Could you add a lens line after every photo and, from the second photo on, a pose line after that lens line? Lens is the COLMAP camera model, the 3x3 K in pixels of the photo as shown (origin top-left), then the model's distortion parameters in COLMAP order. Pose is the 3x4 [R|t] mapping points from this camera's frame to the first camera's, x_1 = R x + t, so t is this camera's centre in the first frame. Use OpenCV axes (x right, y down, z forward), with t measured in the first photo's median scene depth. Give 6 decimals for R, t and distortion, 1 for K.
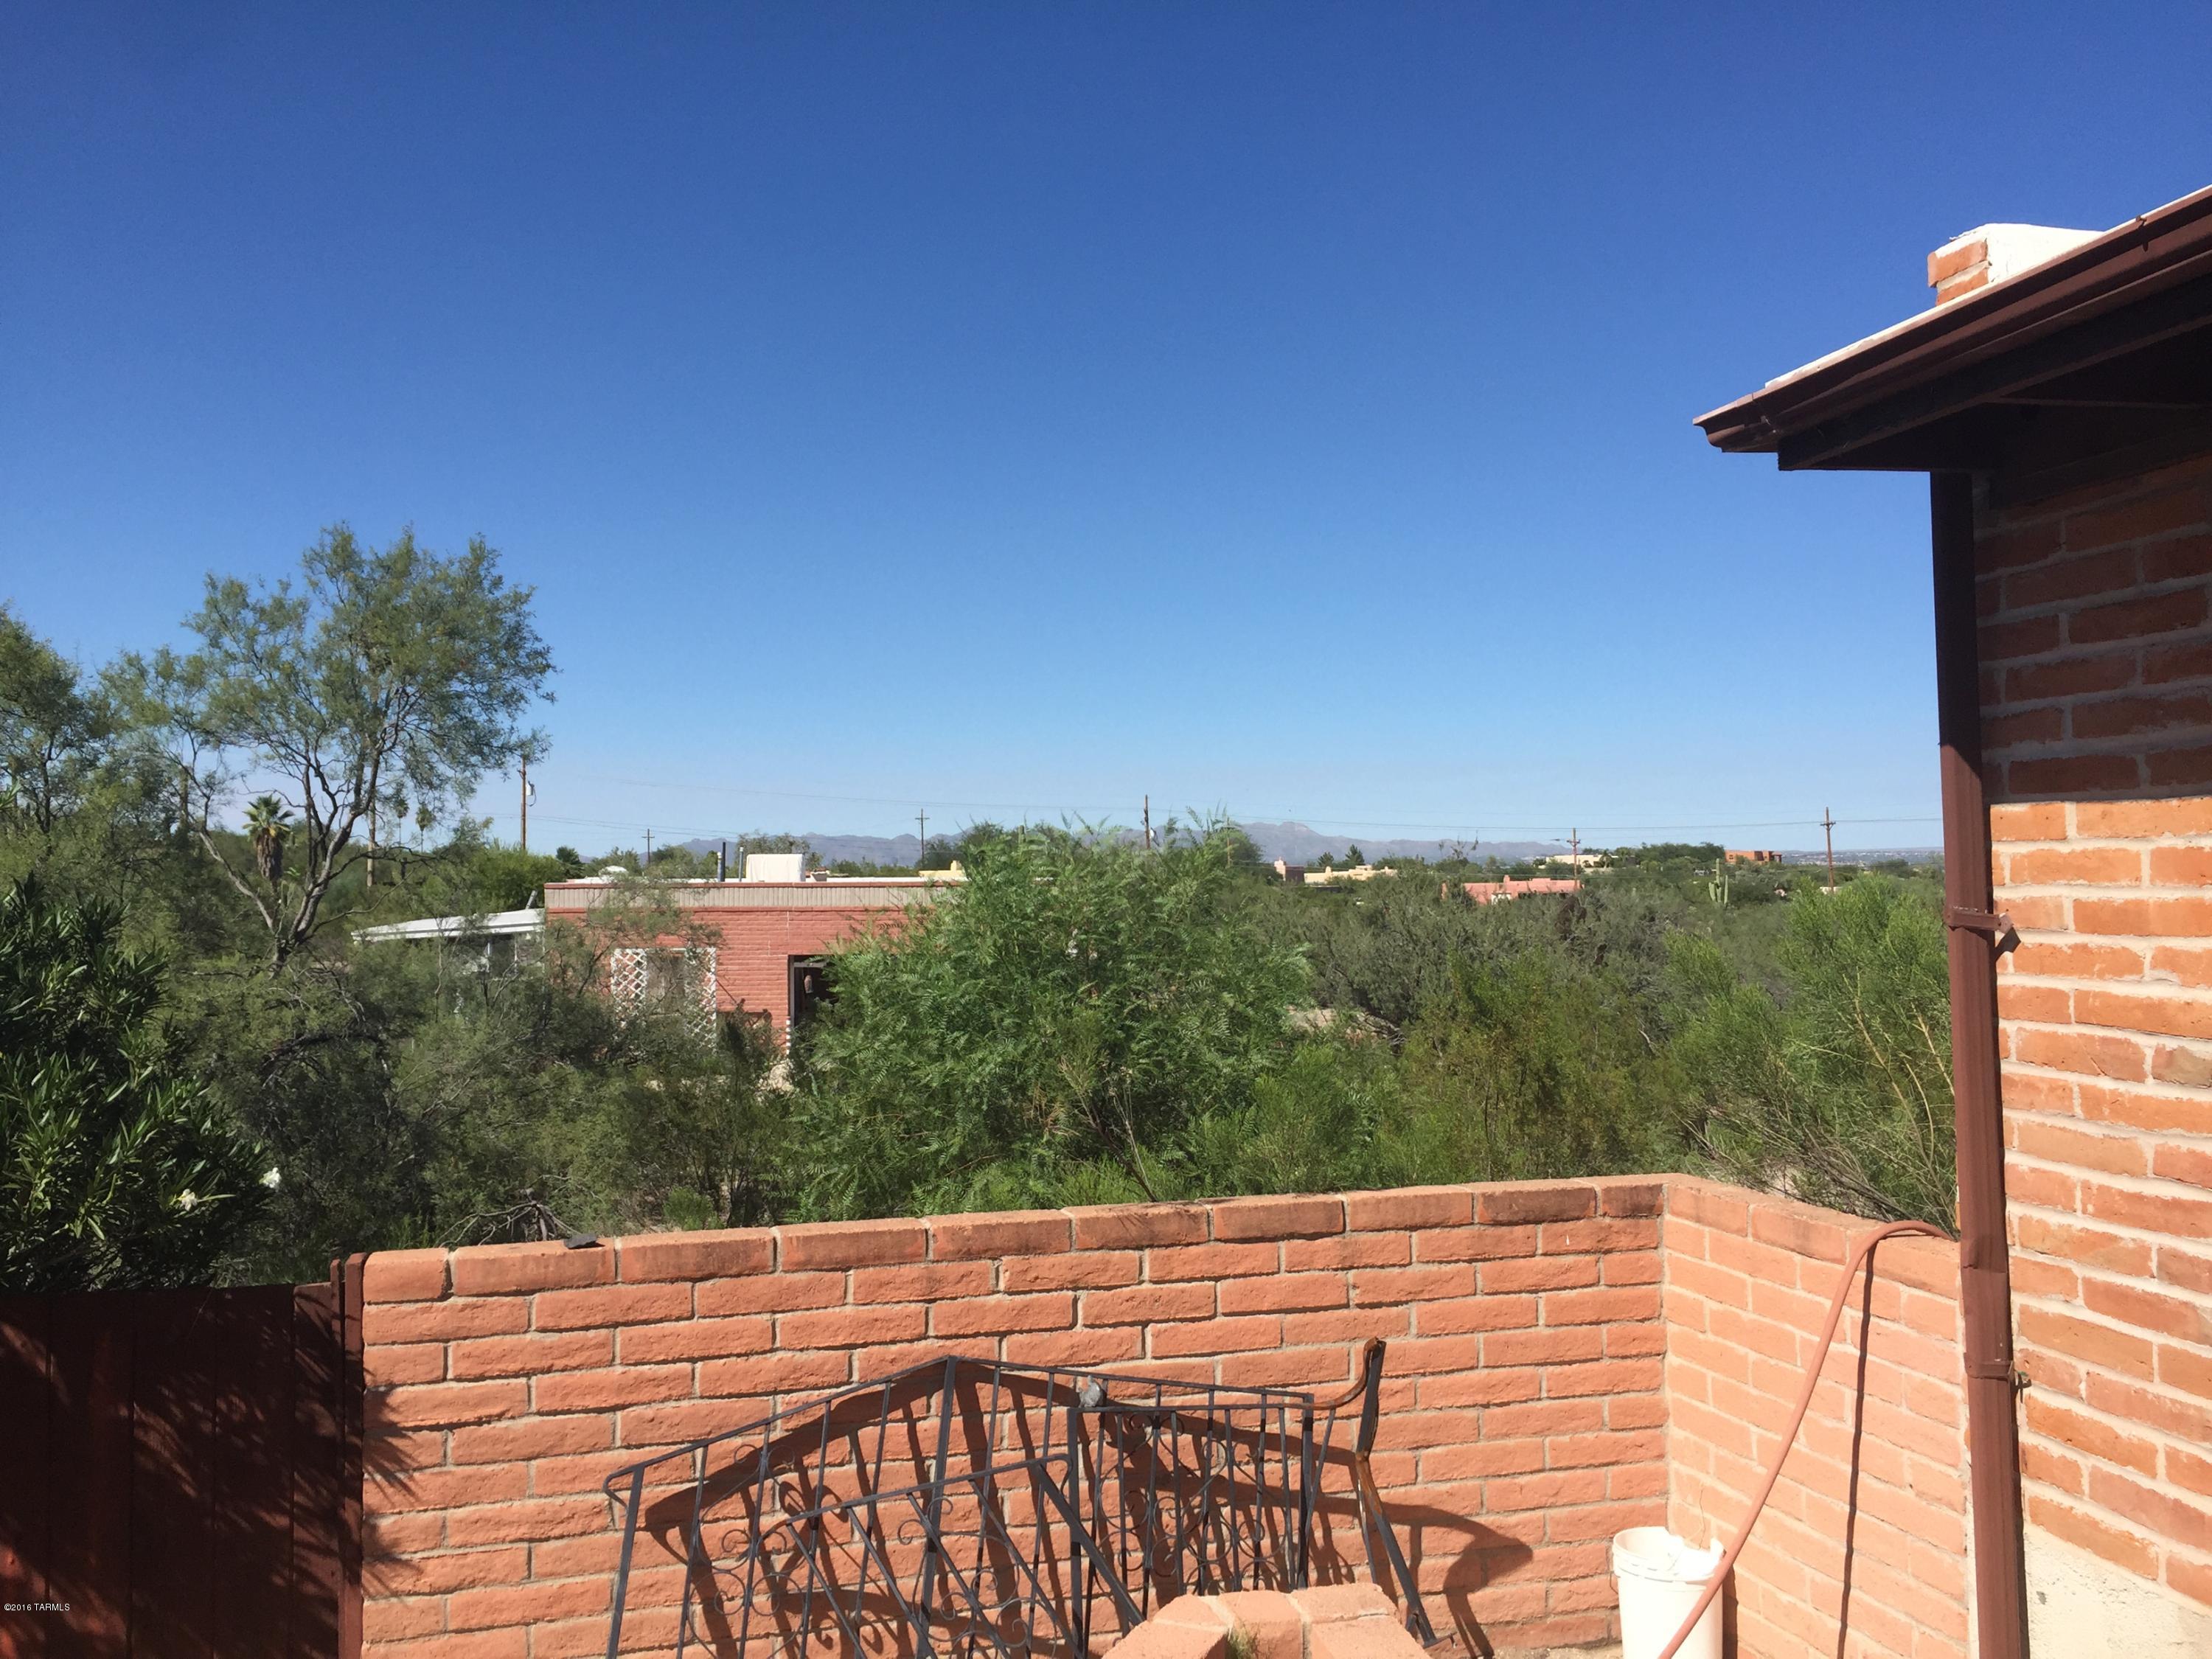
lens RADIAL K [[1909.3, 0, 1104.5], [0, 1909.3, 820.9], [0, 0, 1]] dist [0.082181, -0.108012]
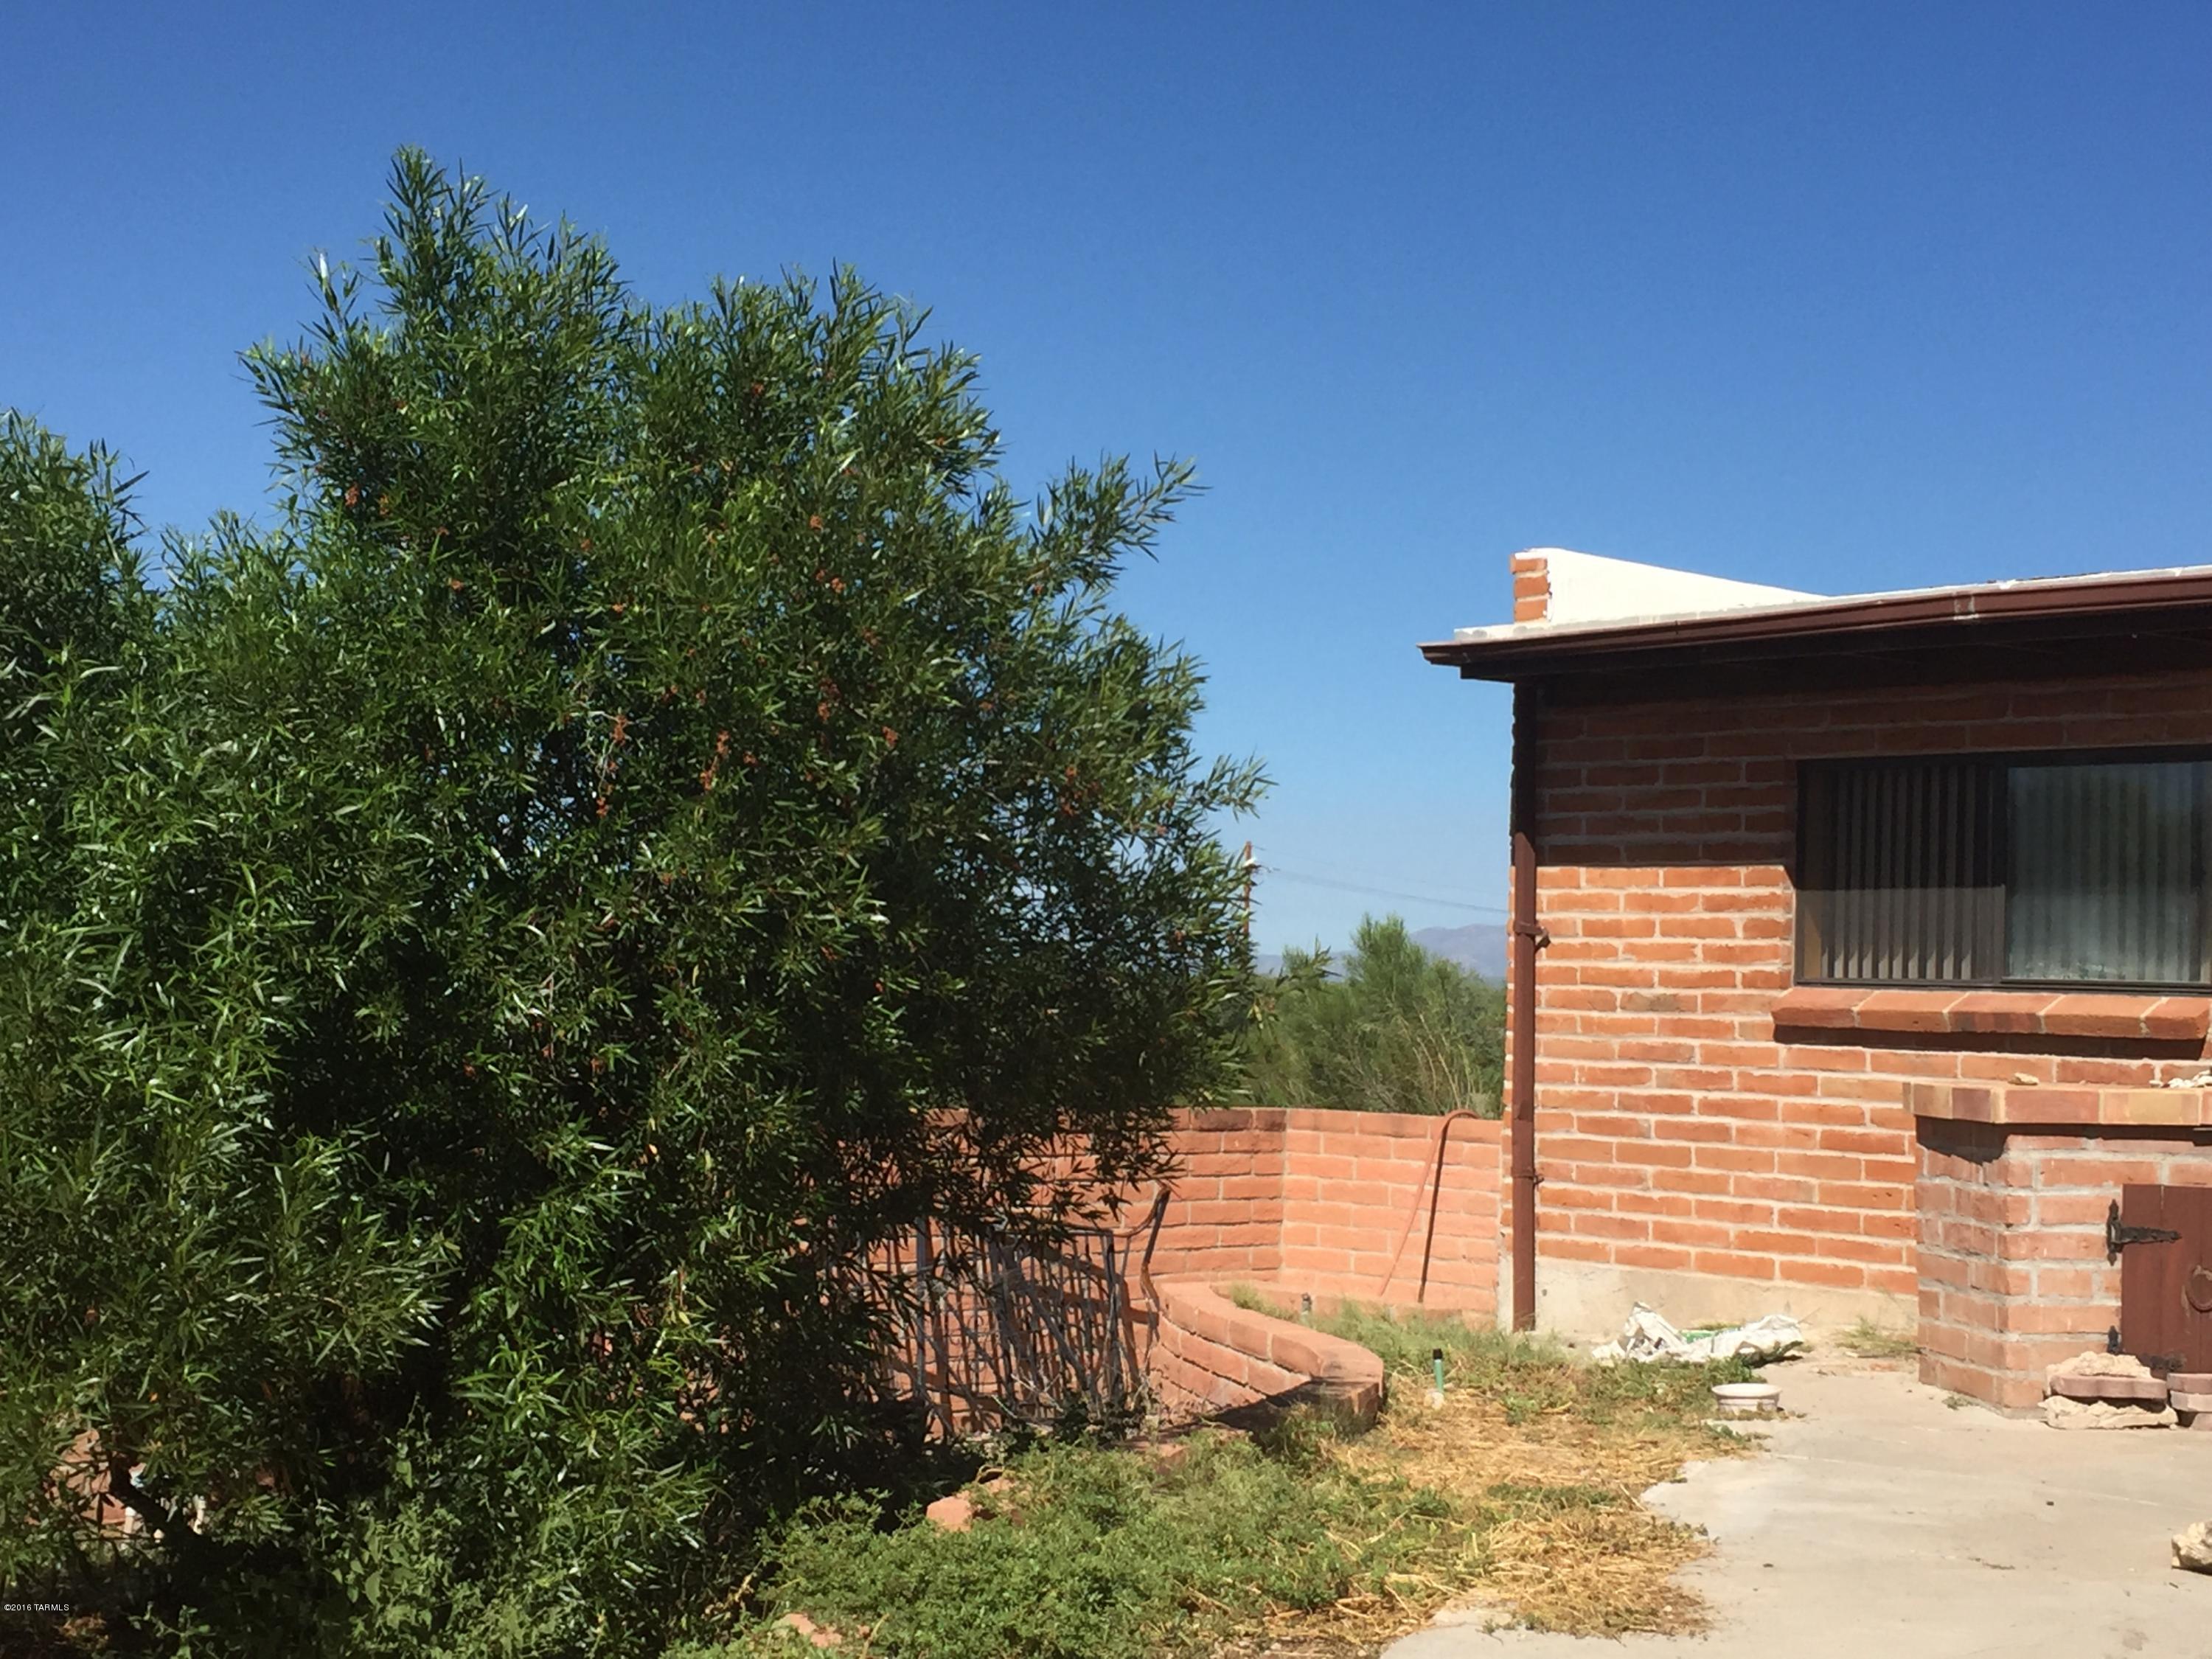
lens RADIAL K [[3168.5, 0, 1106.8], [0, 3168.5, 832.5], [0, 0, 1]] dist [-0.055500, 0.000000]
pose [[0.881939, 0.055563, 0.468077, -1.372371], [-0.050629, 0.998450, -0.023128, 0.051035], [-0.468636, -0.003300, 0.883385, -1.528539]]
